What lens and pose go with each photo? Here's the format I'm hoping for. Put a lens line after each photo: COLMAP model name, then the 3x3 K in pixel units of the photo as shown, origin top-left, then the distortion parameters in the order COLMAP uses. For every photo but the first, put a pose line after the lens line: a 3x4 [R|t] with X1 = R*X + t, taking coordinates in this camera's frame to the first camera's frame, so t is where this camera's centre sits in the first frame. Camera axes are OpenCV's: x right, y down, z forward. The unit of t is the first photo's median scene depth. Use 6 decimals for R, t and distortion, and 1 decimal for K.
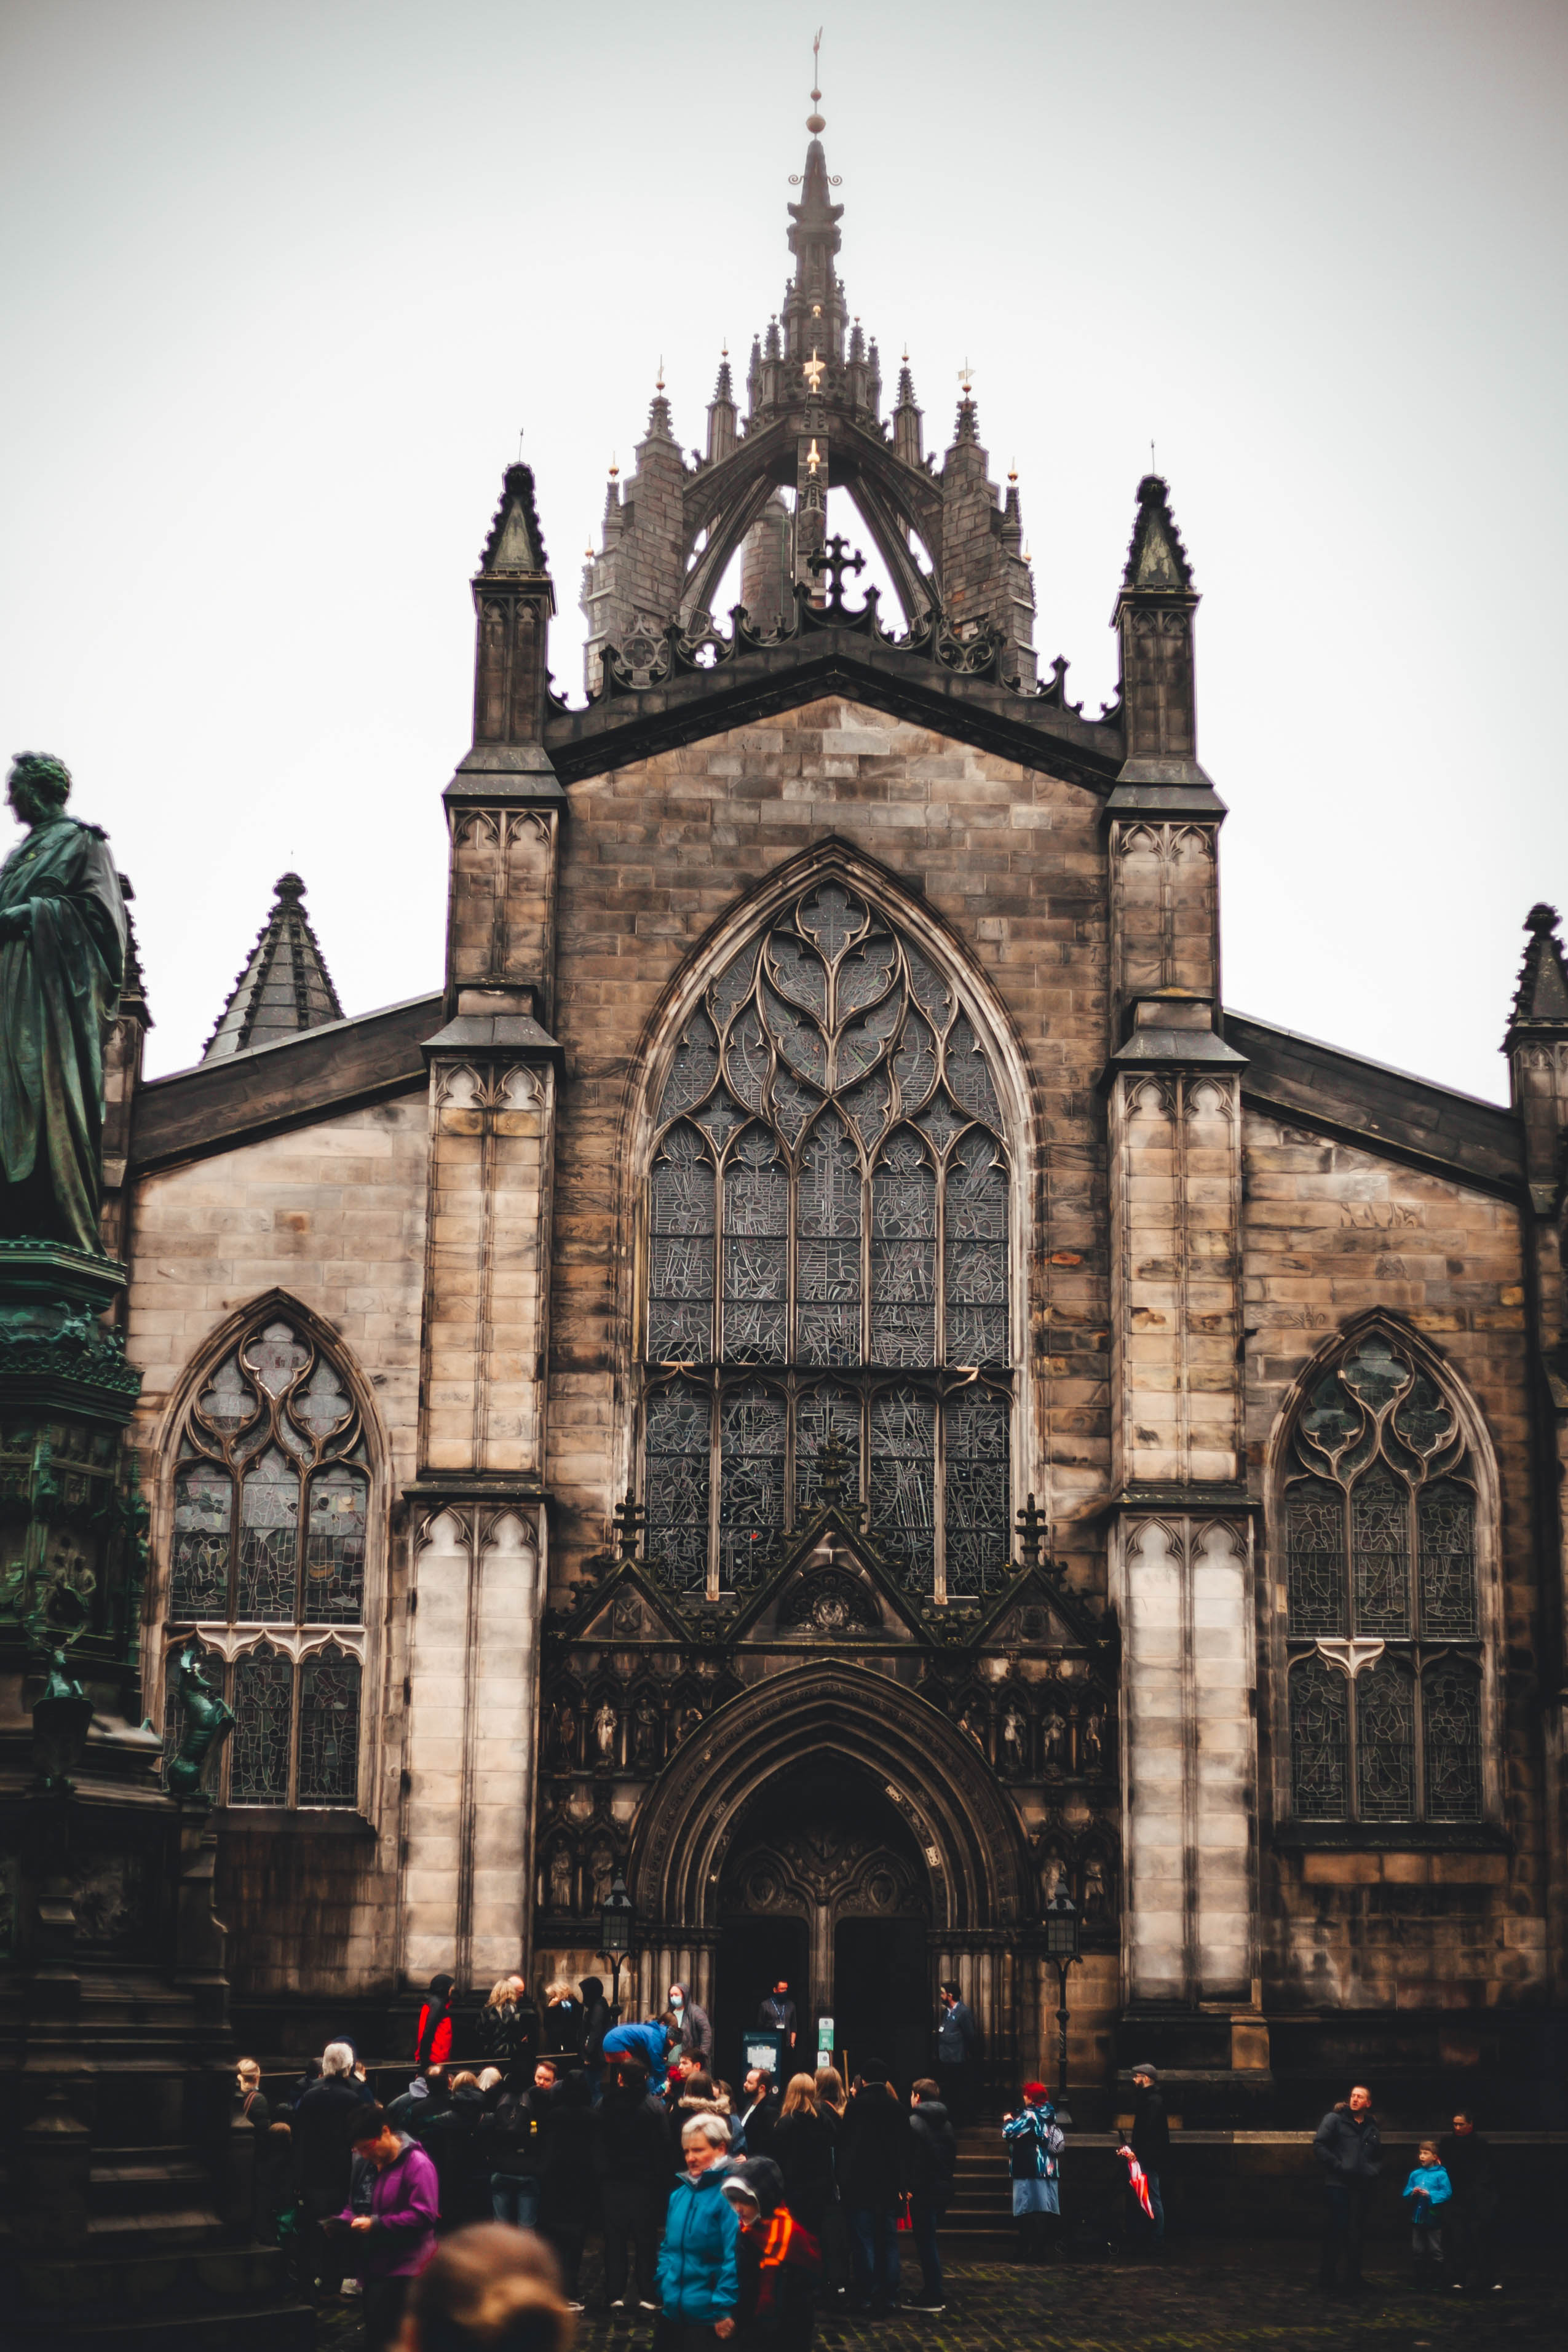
lens RADIAL K [[3280.7, 0, 792.6], [0, 3280.7, 1262.7], [0, 0, 1]] dist [-0.095026, -0.050541]
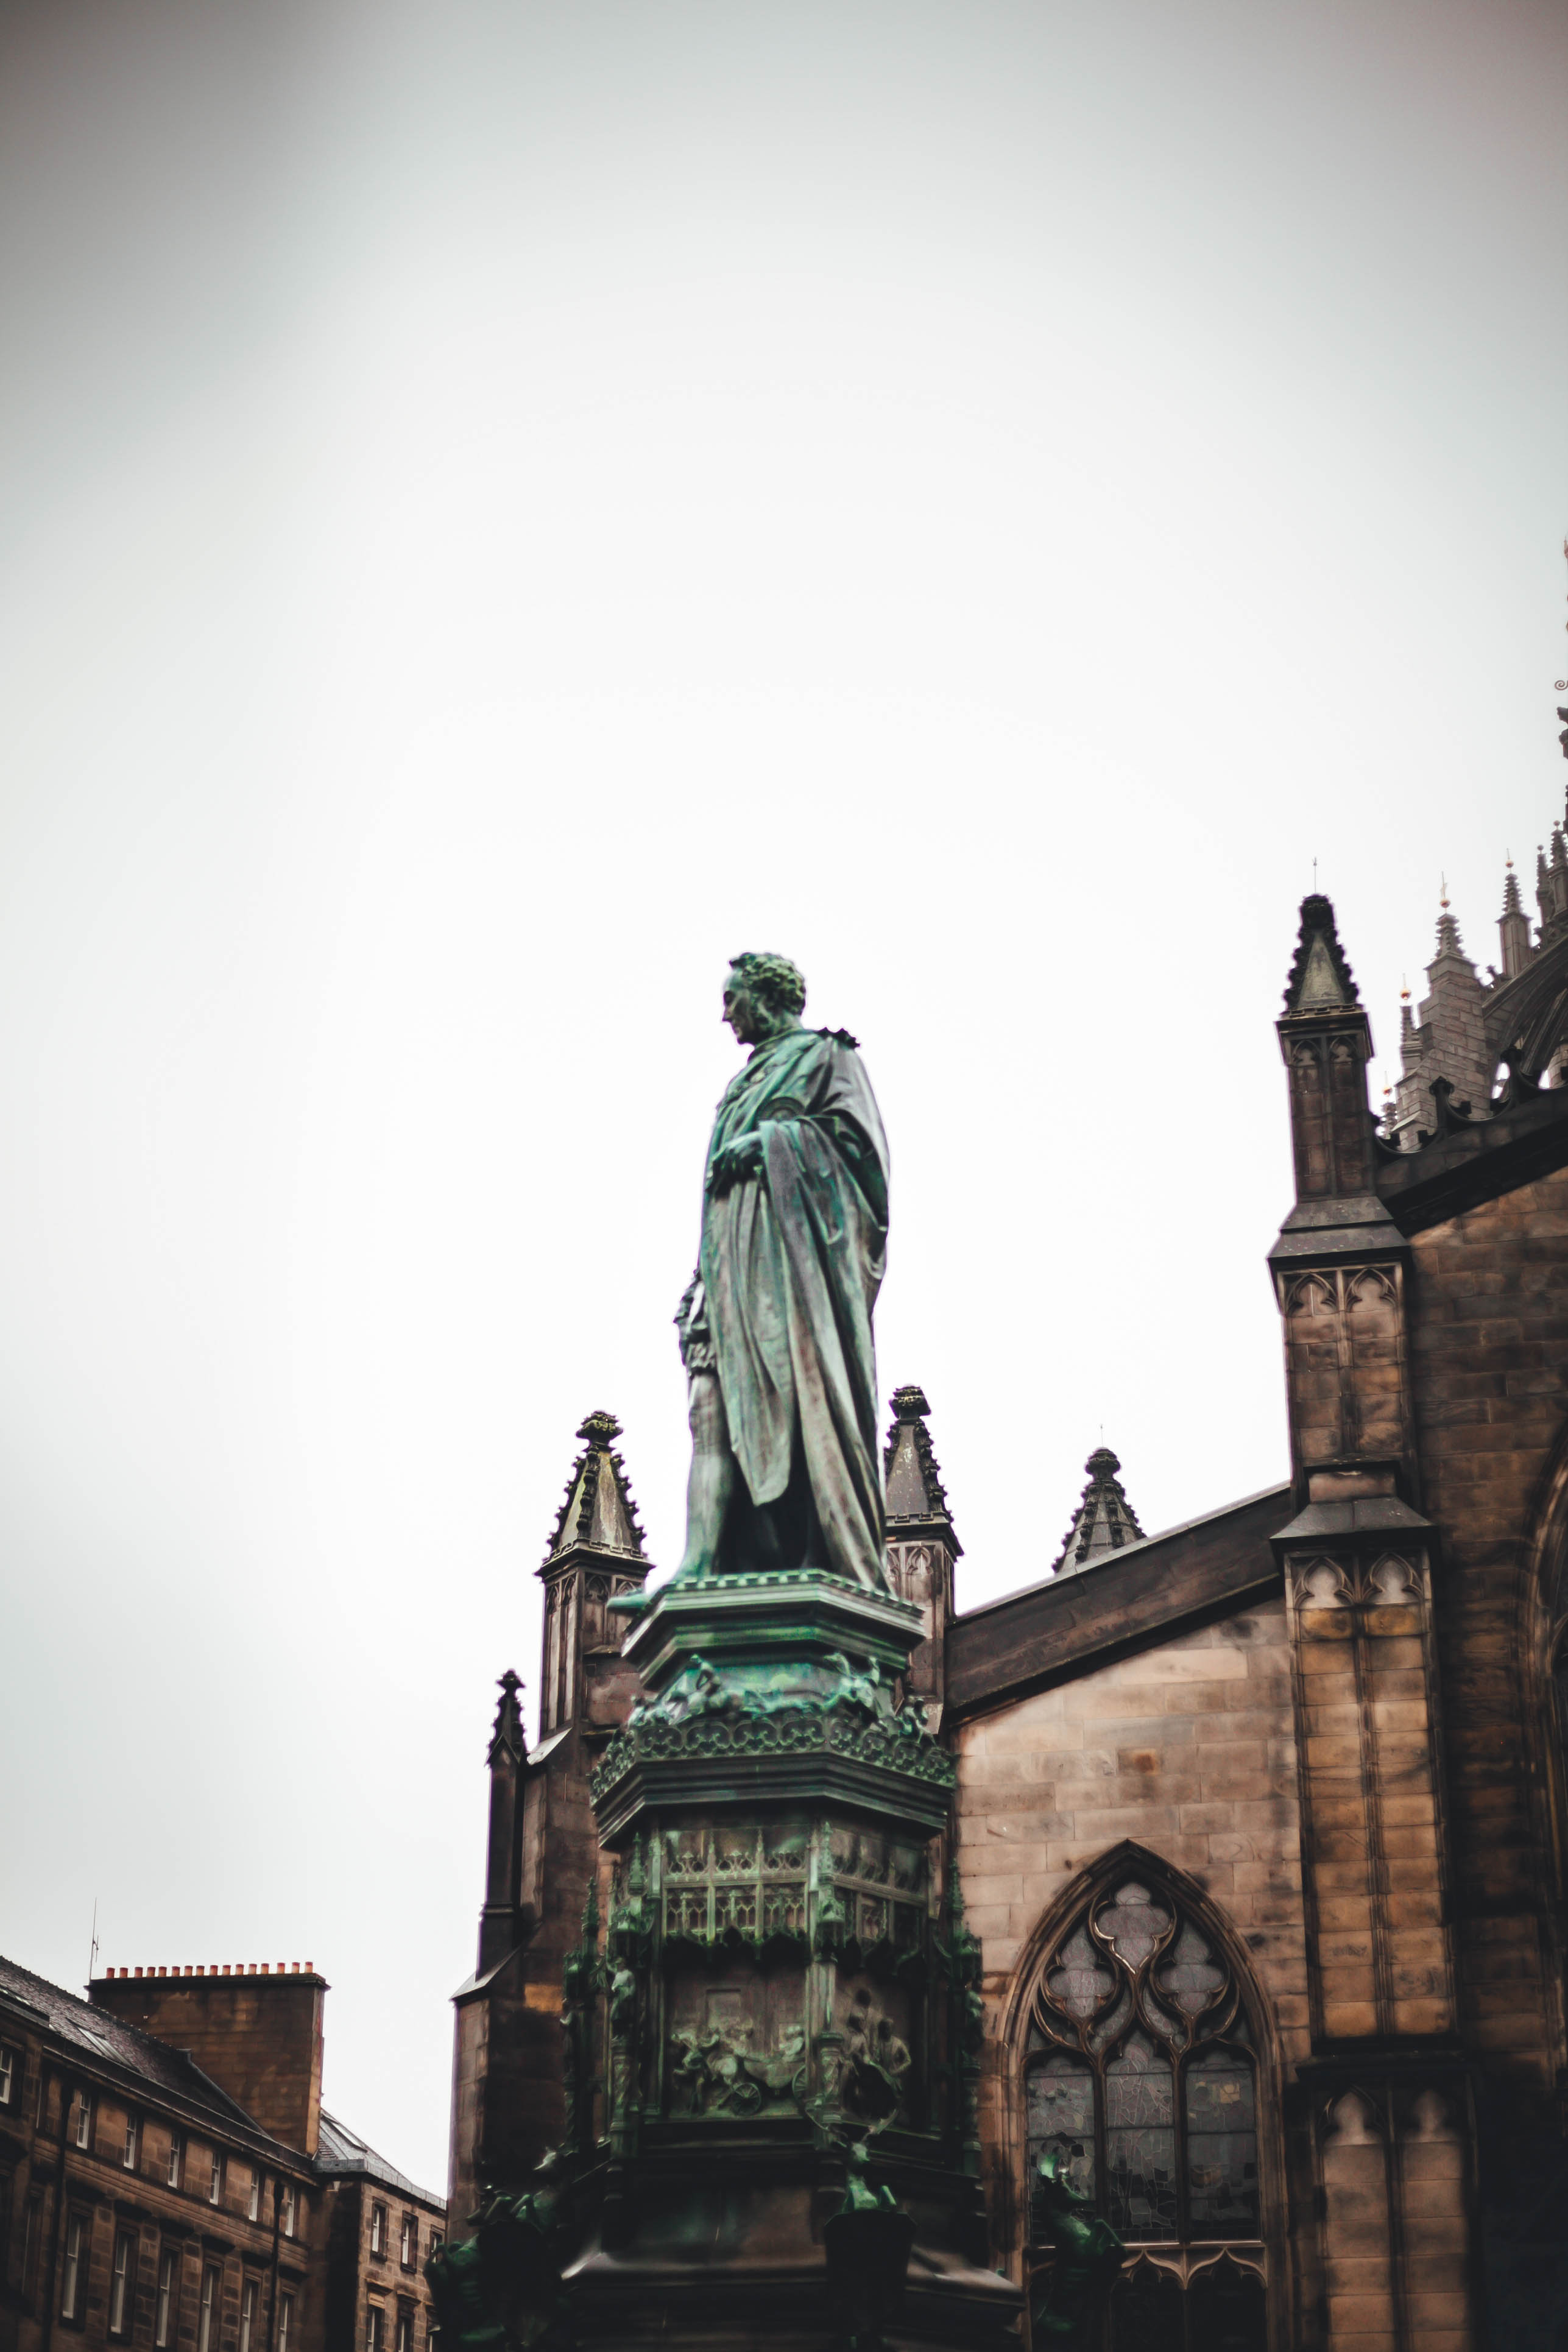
lens RADIAL K [[3441.8, 0, 798.1], [0, 3441.8, 1167.5], [0, 0, 1]] dist [-0.095210, -0.040179]
pose [[0.967391, -0.113476, -0.226446, -0.018934], [0.063400, 0.974051, -0.217266, 0.025977], [0.245224, 0.195825, 0.949483, 0.099883]]
